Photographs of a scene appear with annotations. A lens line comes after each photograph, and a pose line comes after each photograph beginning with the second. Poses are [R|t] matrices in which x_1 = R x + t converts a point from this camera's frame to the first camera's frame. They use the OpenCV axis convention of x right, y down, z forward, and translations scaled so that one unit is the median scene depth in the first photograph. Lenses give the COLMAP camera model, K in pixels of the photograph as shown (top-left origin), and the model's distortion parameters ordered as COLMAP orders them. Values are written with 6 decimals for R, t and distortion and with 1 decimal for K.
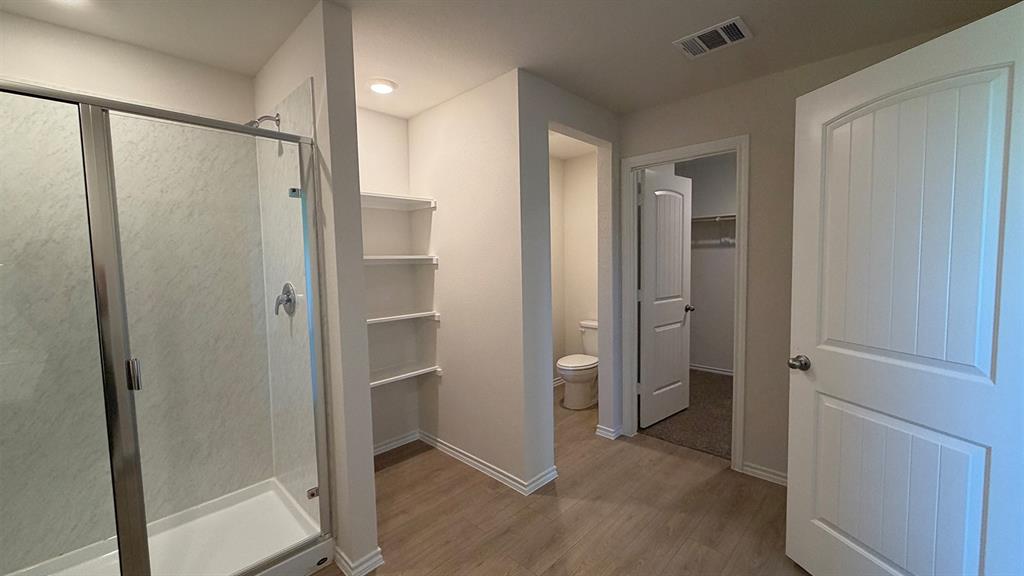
lens RADIAL K [[395.3, 0, 503.2], [0, 395.3, 289.9], [0, 0, 1]] dist [-0.001947, -0.000101]
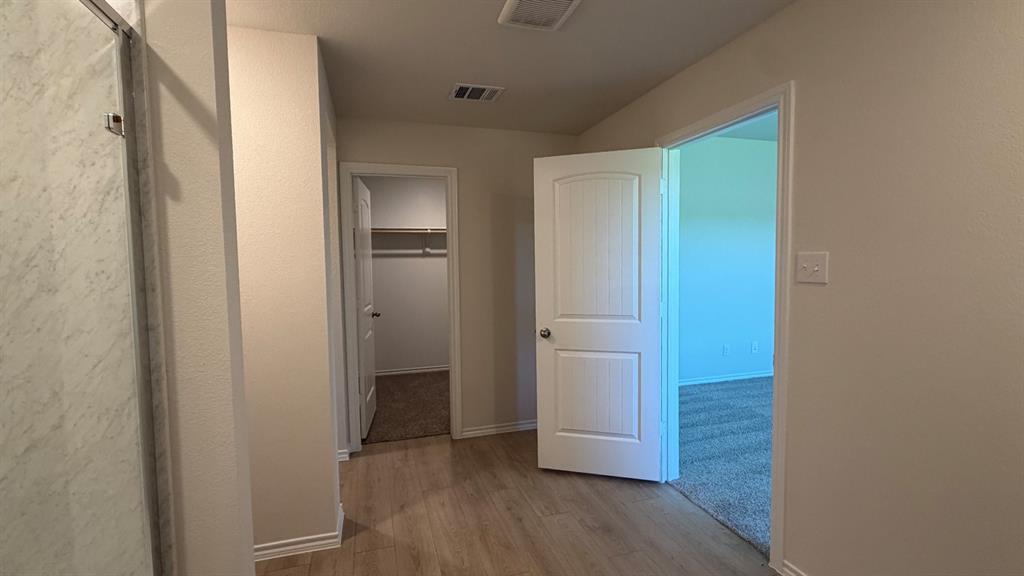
lens RADIAL K [[414.8, 0, 513.2], [0, 414.8, 283.8], [0, 0, 1]] dist [0.000087, -0.000143]
pose [[0.557599, -0.066296, 0.827459, -0.444265], [0.093489, 0.995479, 0.016758, -0.030561], [-0.824829, 0.068015, 0.561277, 0.140663]]
